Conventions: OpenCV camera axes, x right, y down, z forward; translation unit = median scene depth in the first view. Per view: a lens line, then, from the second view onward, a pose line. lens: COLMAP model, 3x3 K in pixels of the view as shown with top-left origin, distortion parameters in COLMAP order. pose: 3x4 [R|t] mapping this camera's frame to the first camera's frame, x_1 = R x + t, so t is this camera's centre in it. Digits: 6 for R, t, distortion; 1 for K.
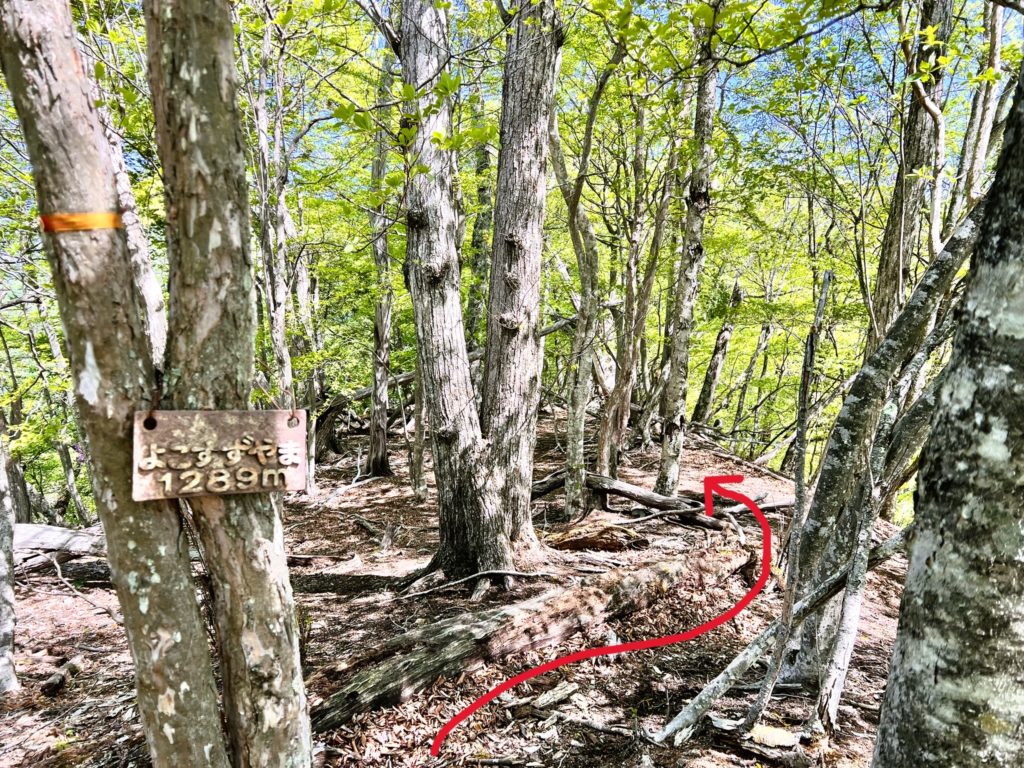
lens RADIAL K [[781.6, 0, 514.1], [0, 781.6, 381.5], [0, 0, 1]] dist [0.039113, -0.016708]
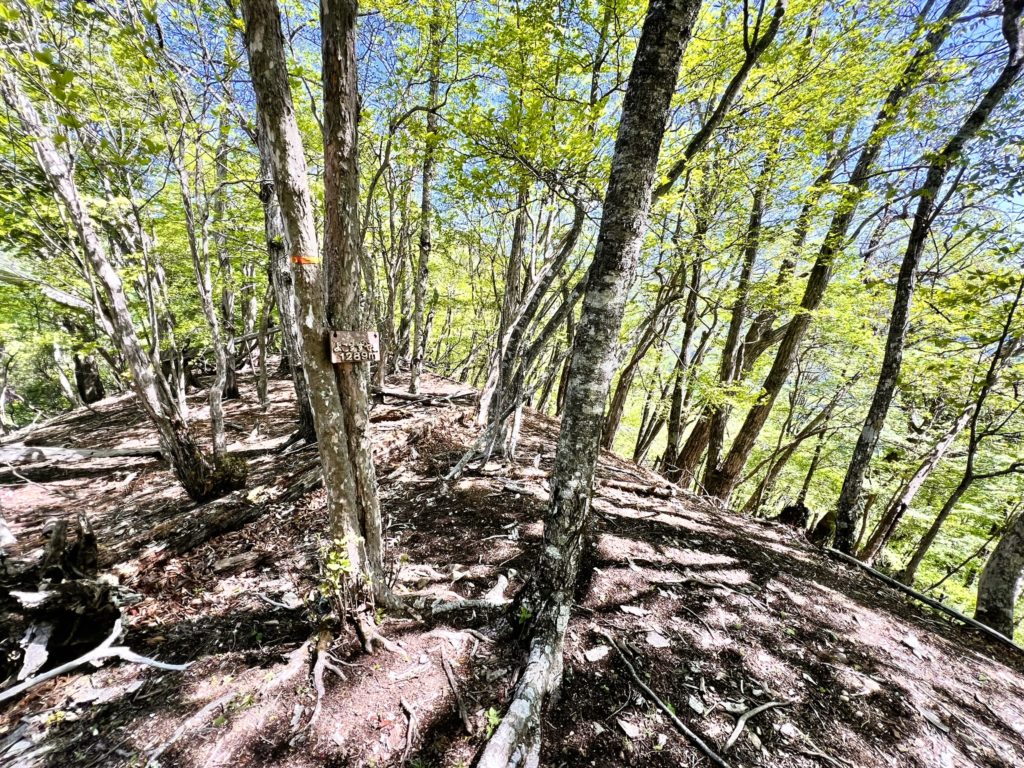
lens RADIAL K [[414.7, 0, 511.9], [0, 414.7, 387.1], [0, 0, 1]] dist [0.001079, -0.000234]
pose [[0.890865, -0.064053, 0.449730, -0.092354], [0.013694, 0.993346, 0.114351, 0.012136], [-0.454062, -0.095712, 0.885814, -0.096236]]
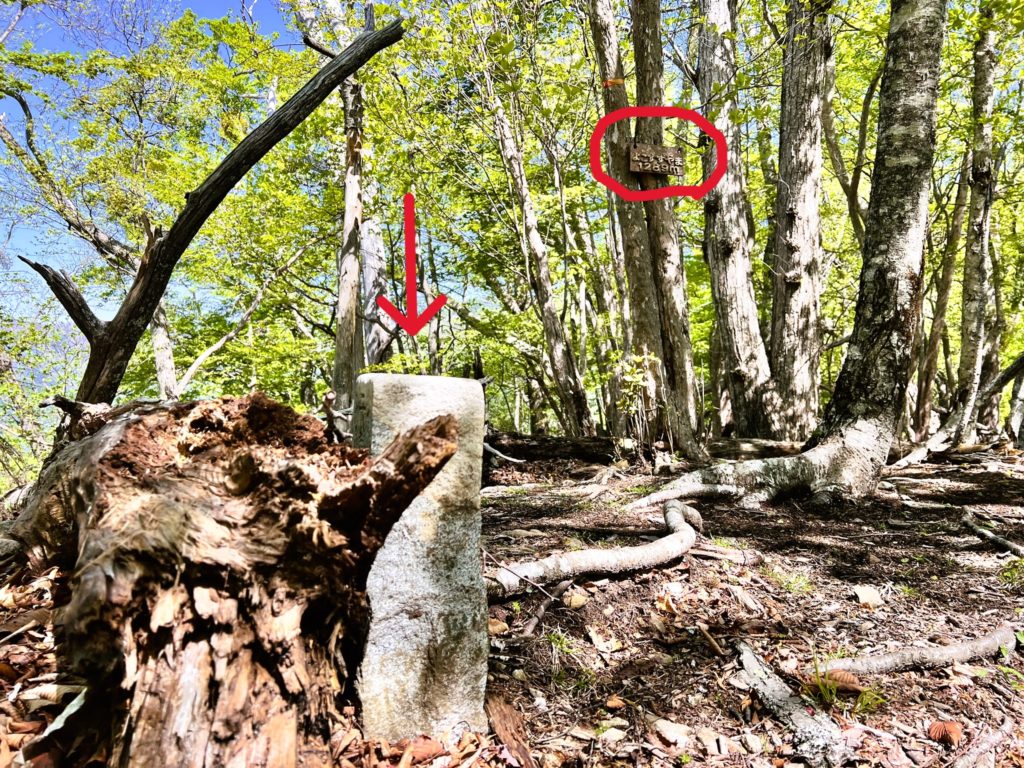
lens RADIAL K [[781.6, 0, 513.3], [0, 781.6, 382.4], [0, 0, 1]] dist [0.039113, -0.016708]
pose [[0.932654, -0.030023, -0.359520, 0.025694], [-0.000141, 0.996501, -0.083583, 0.193620], [0.360771, 0.078005, 0.929386, -0.305135]]
